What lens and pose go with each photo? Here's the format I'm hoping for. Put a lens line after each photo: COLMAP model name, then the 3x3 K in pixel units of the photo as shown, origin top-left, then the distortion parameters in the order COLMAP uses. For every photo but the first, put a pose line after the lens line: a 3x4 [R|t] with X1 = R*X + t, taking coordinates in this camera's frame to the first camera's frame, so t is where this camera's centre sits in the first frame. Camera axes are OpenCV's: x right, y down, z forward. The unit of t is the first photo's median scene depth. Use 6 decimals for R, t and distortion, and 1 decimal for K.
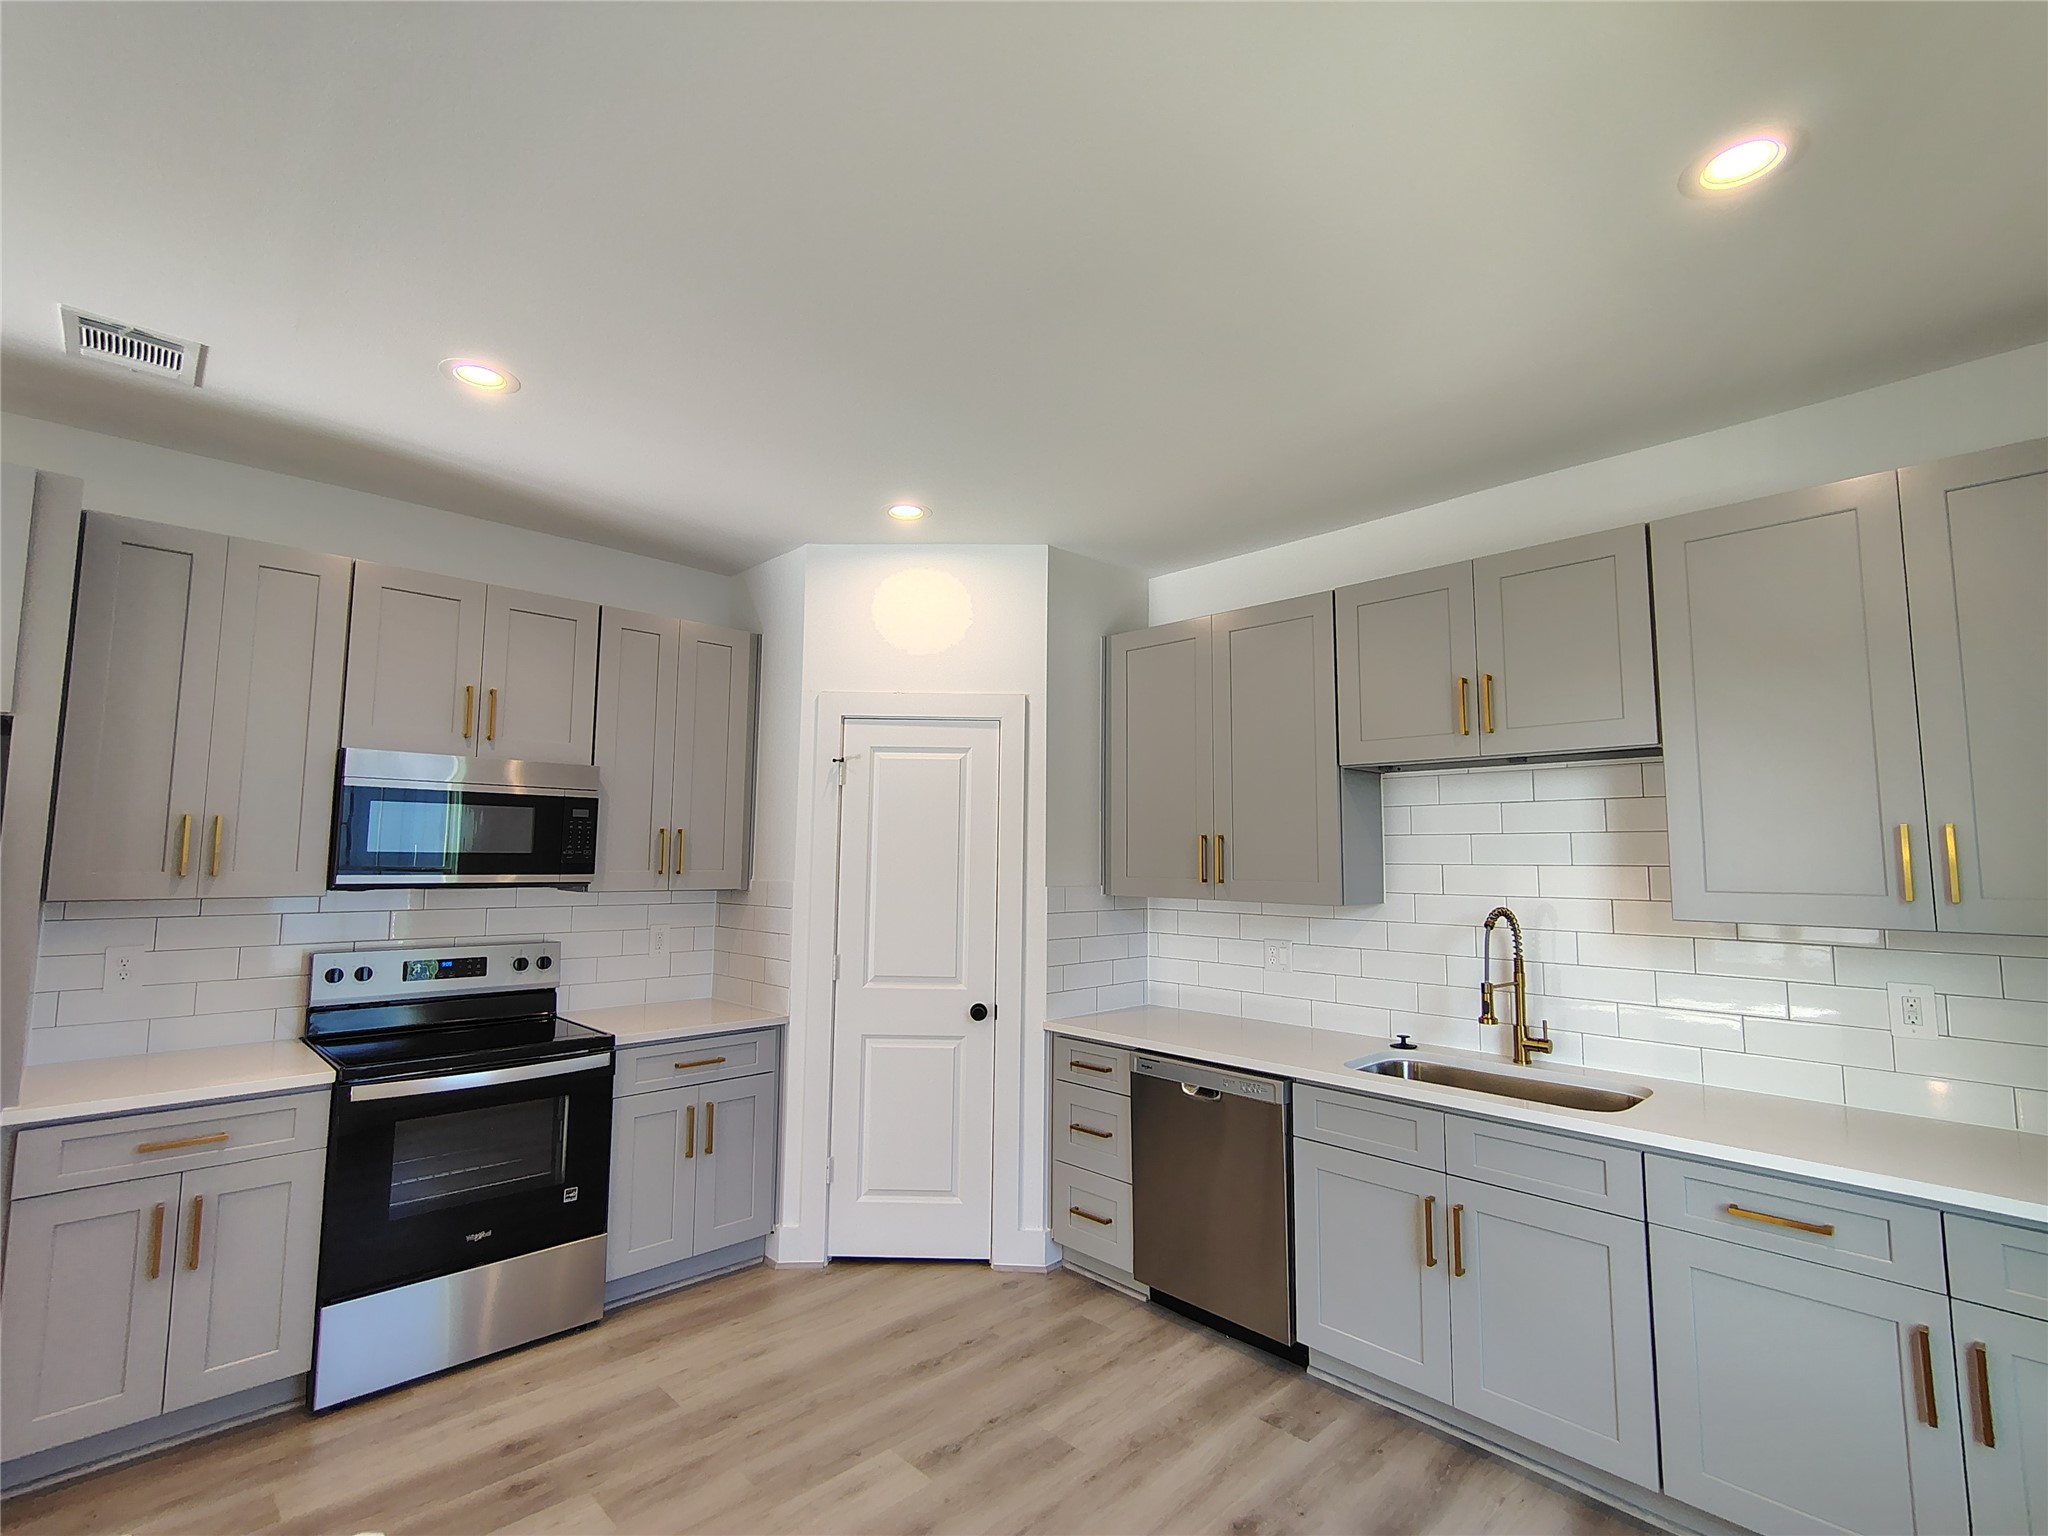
lens RADIAL K [[959.1, 0, 1024.1], [0, 959.1, 767.5], [0, 0, 1]] dist [-0.002470, 0.001812]
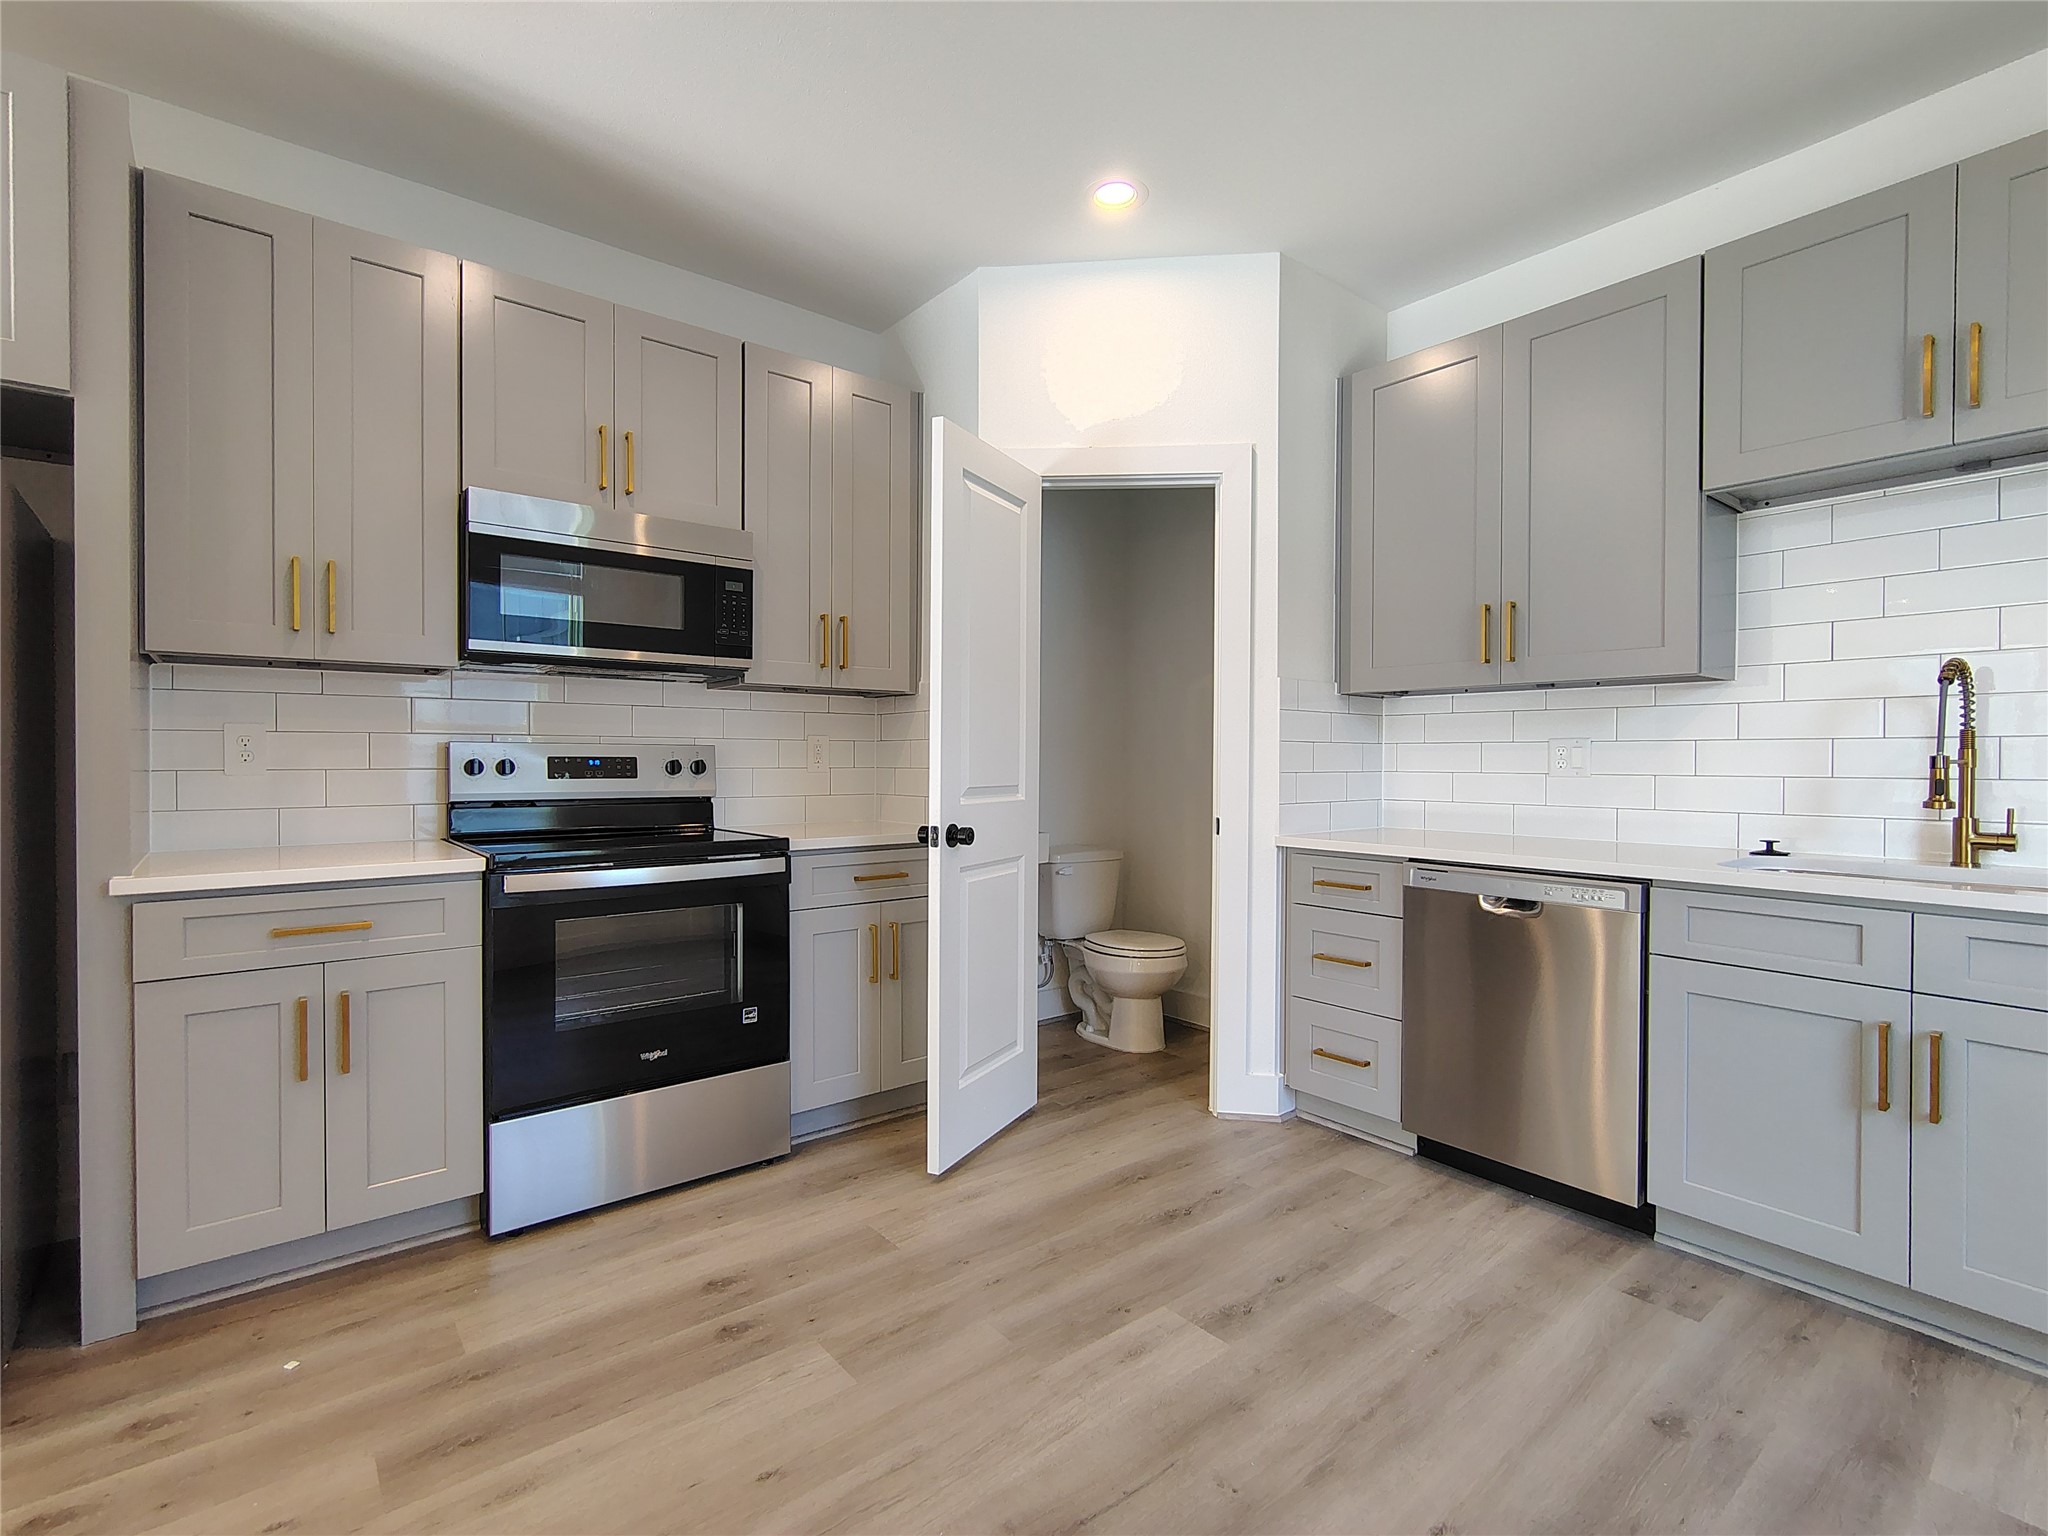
lens RADIAL K [[959.6, 0, 1024.0], [0, 959.6, 768.0], [0, 0, 1]] dist [-0.005630, 0.005851]
pose [[0.996097, -0.004946, -0.088132, -0.149364], [0.013966, 0.994684, 0.102024, 0.138836], [0.087159, -0.102857, 0.990870, 0.185835]]
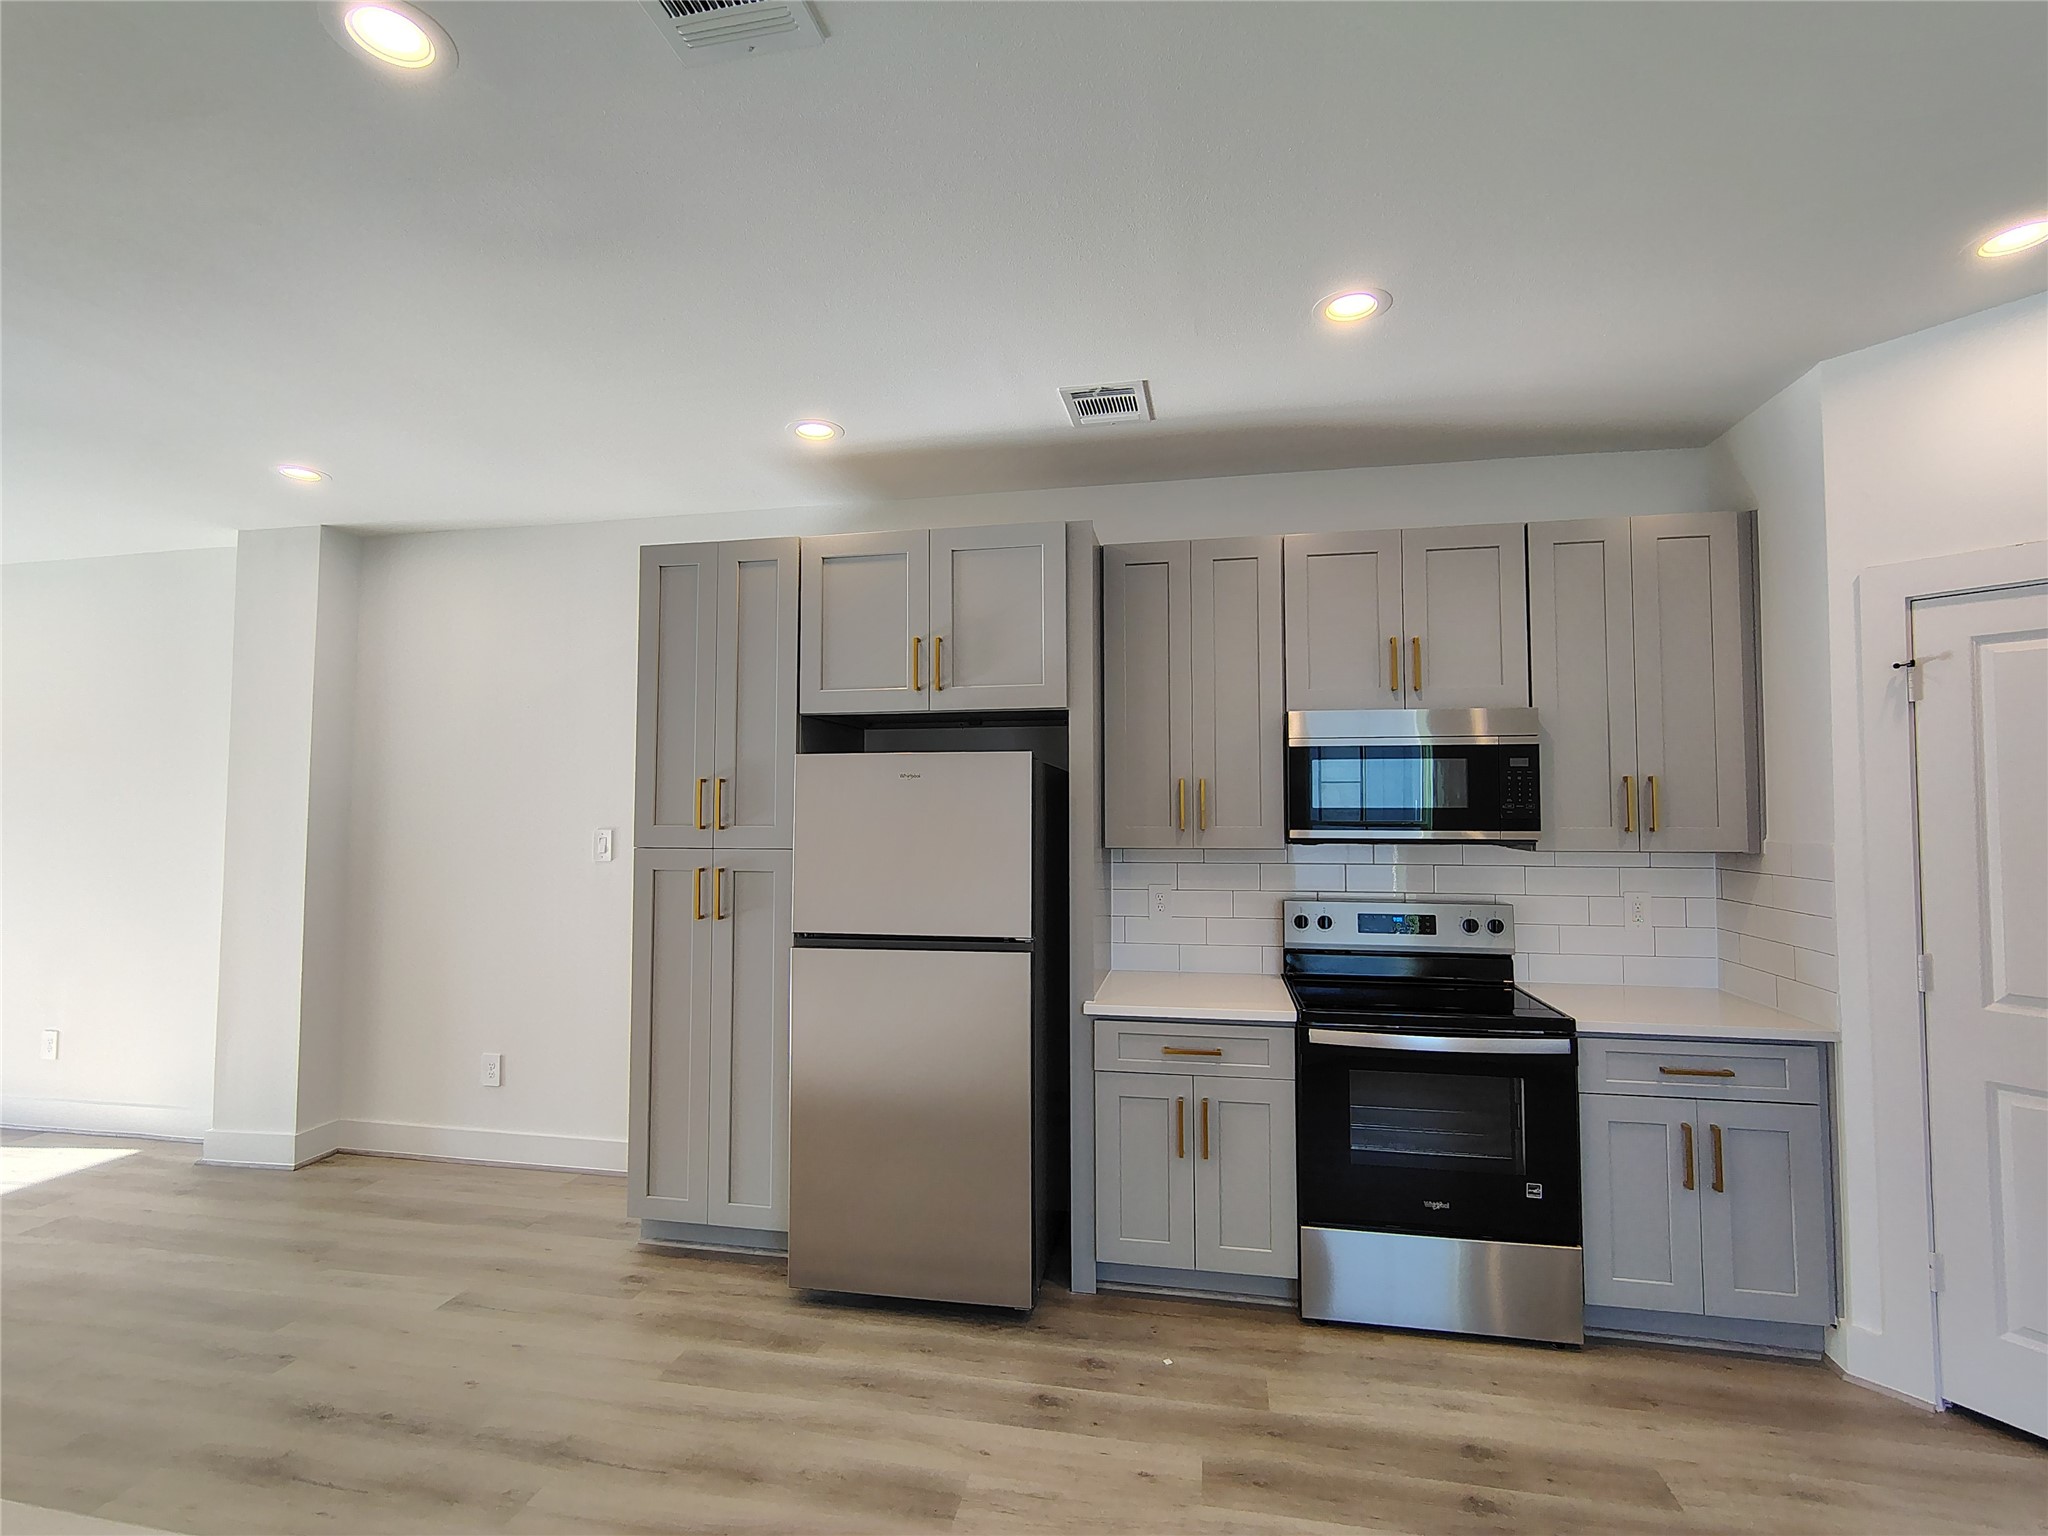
lens RADIAL K [[959.6, 0, 1024.0], [0, 959.6, 768.0], [0, 0, 1]] dist [-0.005630, 0.005851]
pose [[0.567925, -0.044330, -0.821886, 0.005392], [0.083131, 0.996532, 0.003694, 0.013007], [0.818871, -0.070423, 0.569640, 0.135352]]
